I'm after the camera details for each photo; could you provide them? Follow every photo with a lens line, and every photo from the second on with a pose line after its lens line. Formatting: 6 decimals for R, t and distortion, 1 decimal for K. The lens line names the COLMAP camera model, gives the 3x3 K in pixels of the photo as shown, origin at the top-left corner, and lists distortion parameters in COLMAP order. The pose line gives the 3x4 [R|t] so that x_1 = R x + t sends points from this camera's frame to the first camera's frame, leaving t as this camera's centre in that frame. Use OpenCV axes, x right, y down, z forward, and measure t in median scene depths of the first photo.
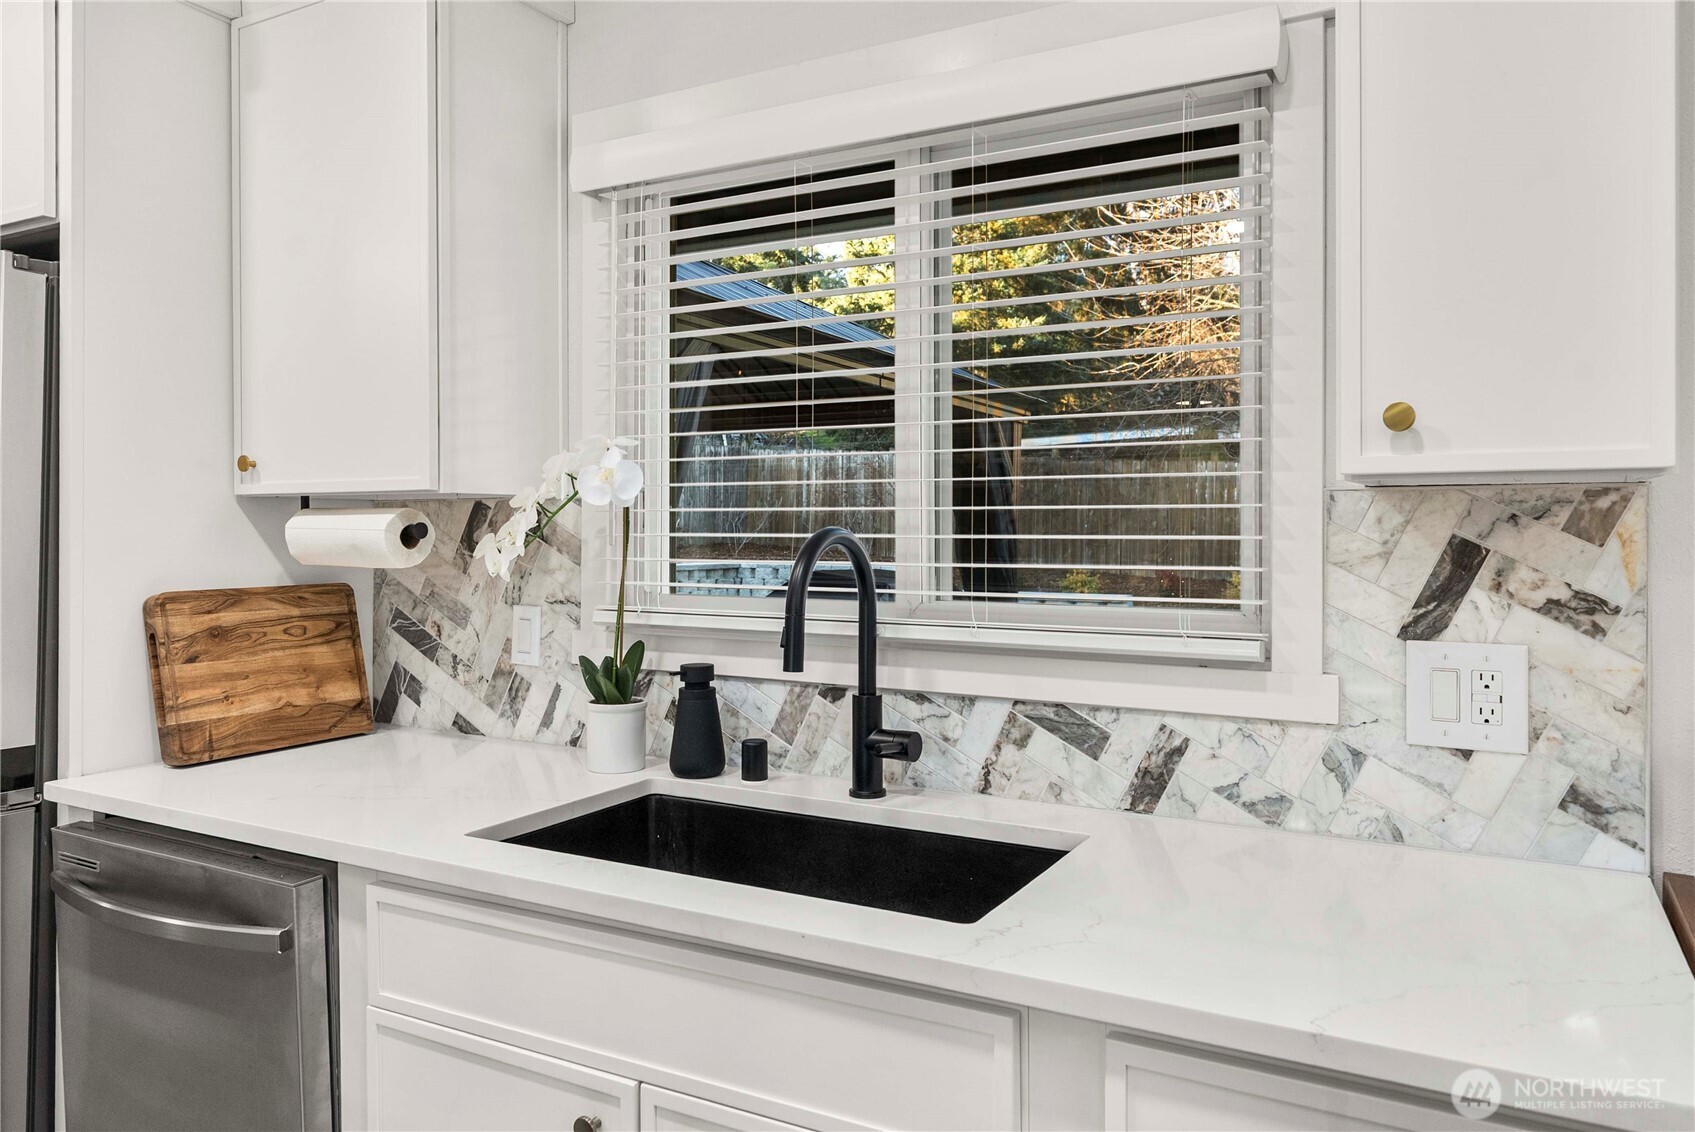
lens RADIAL K [[1173.0, 0, 849.9], [0, 1173.0, 530.7], [0, 0, 1]] dist [0.000991, 0.000251]
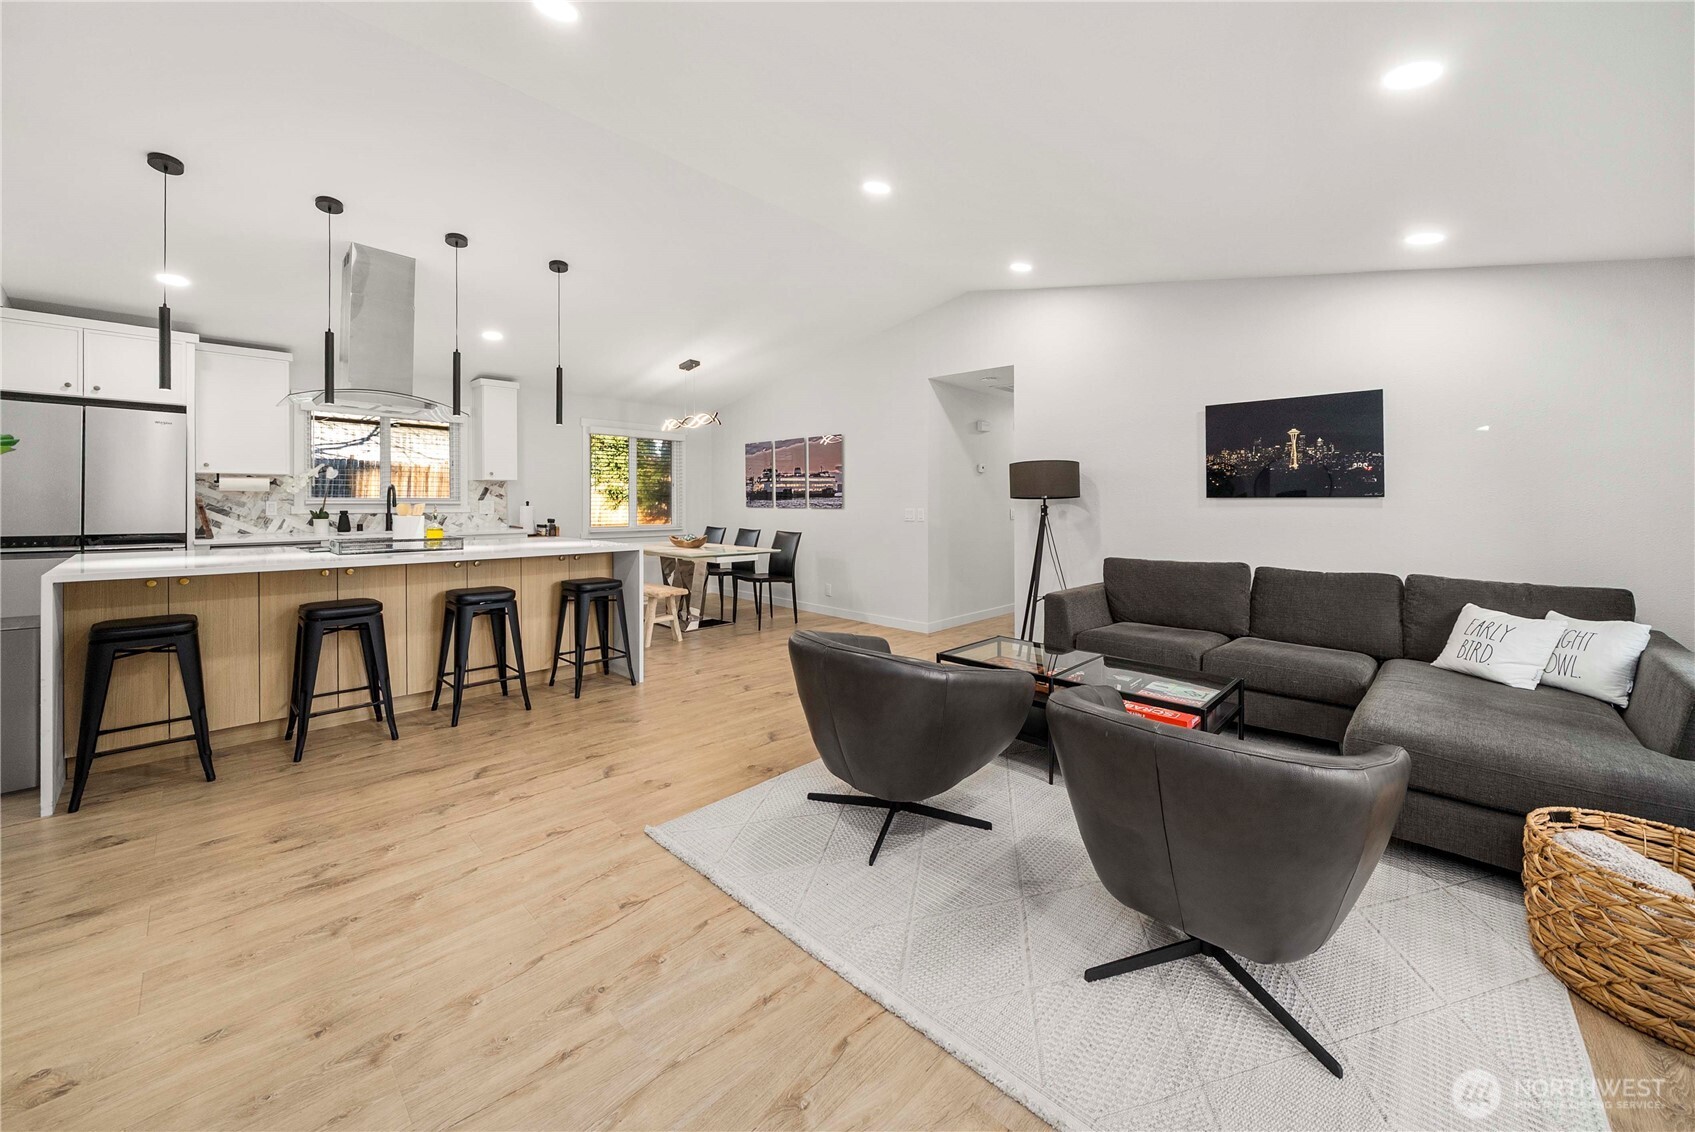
lens RADIAL K [[623.0, 0, 847.0], [0, 623.0, 502.0], [0, 0, 1]] dist [-0.022960, 0.000020]
pose [[0.259753, -0.004563, 0.965664, -2.175128], [-0.003906, 0.999976, 0.005776, 0.053694], [-0.965667, -0.005272, 0.259729, -1.844107]]
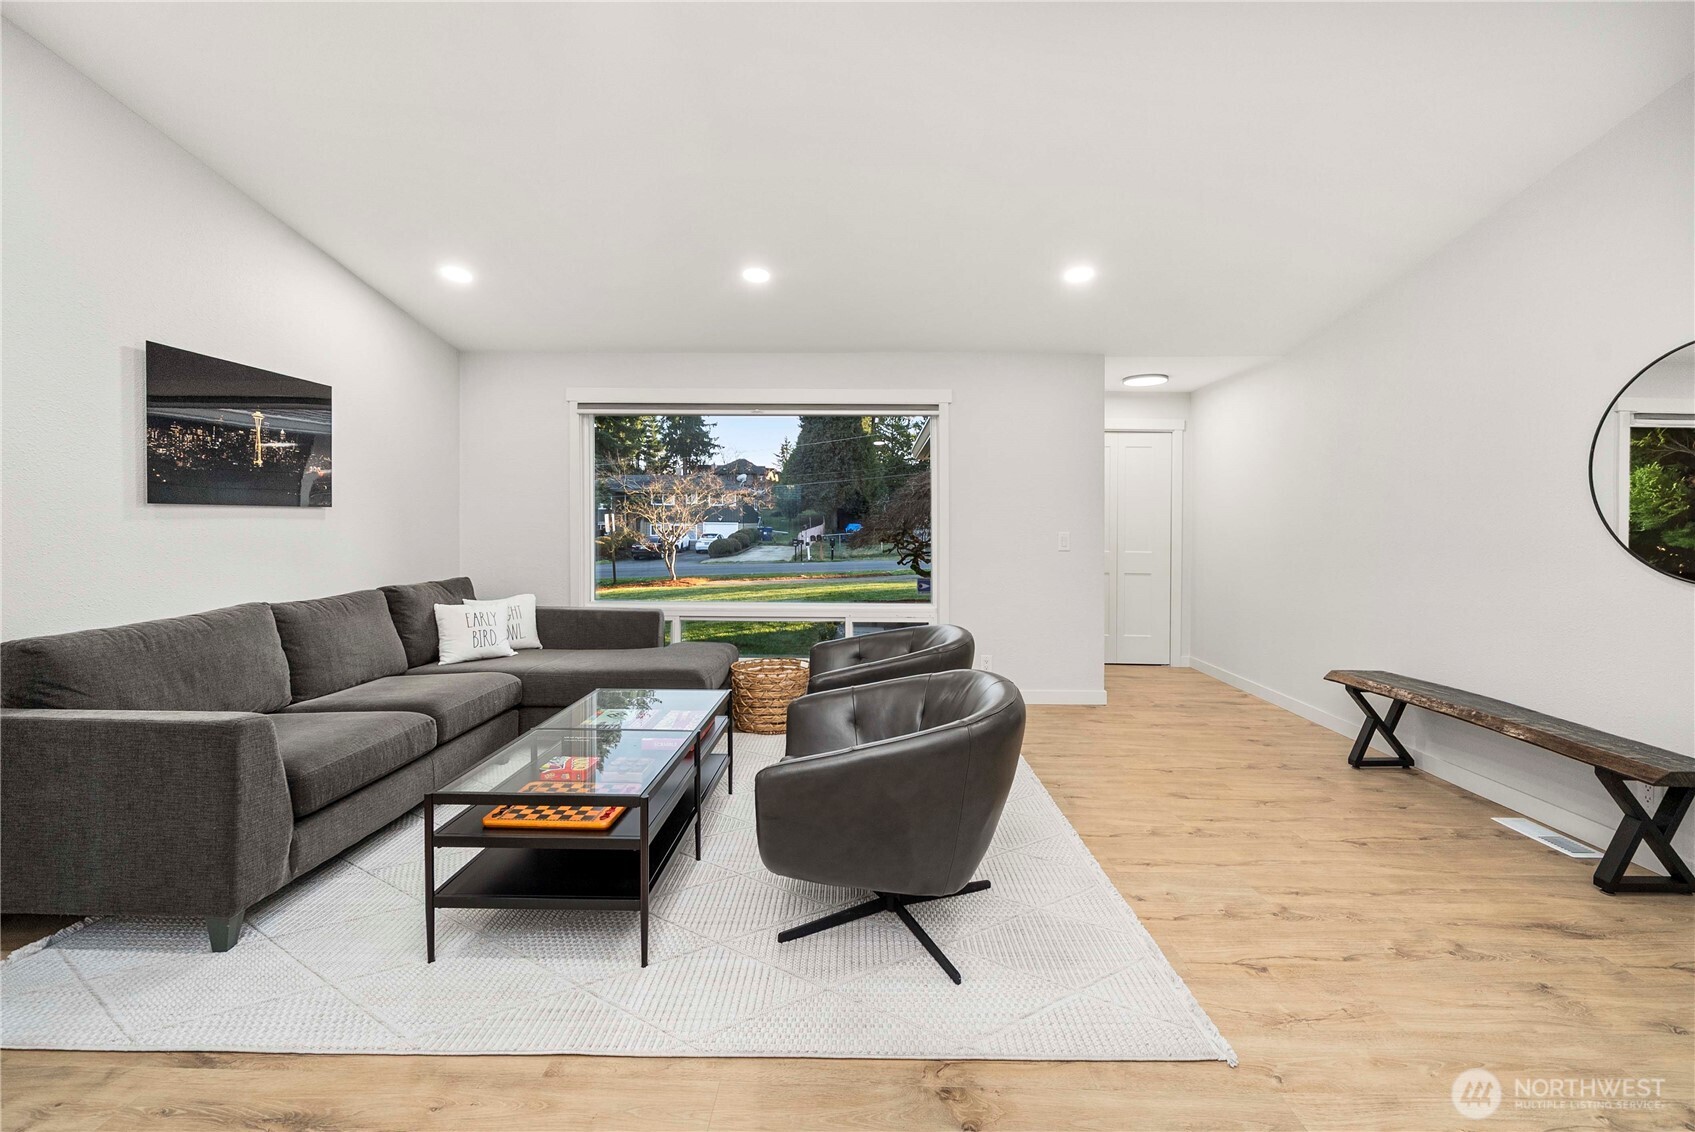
lens RADIAL K [[677.3, 0, 846.9], [0, 677.3, 530.0], [0, 0, 1]] dist [-0.026625, 0.000485]
pose [[-0.890314, -0.005363, -0.455316, -0.465860], [-0.011204, 0.999886, 0.010131, 0.069457], [0.455209, 0.014122, -0.890272, -0.753739]]
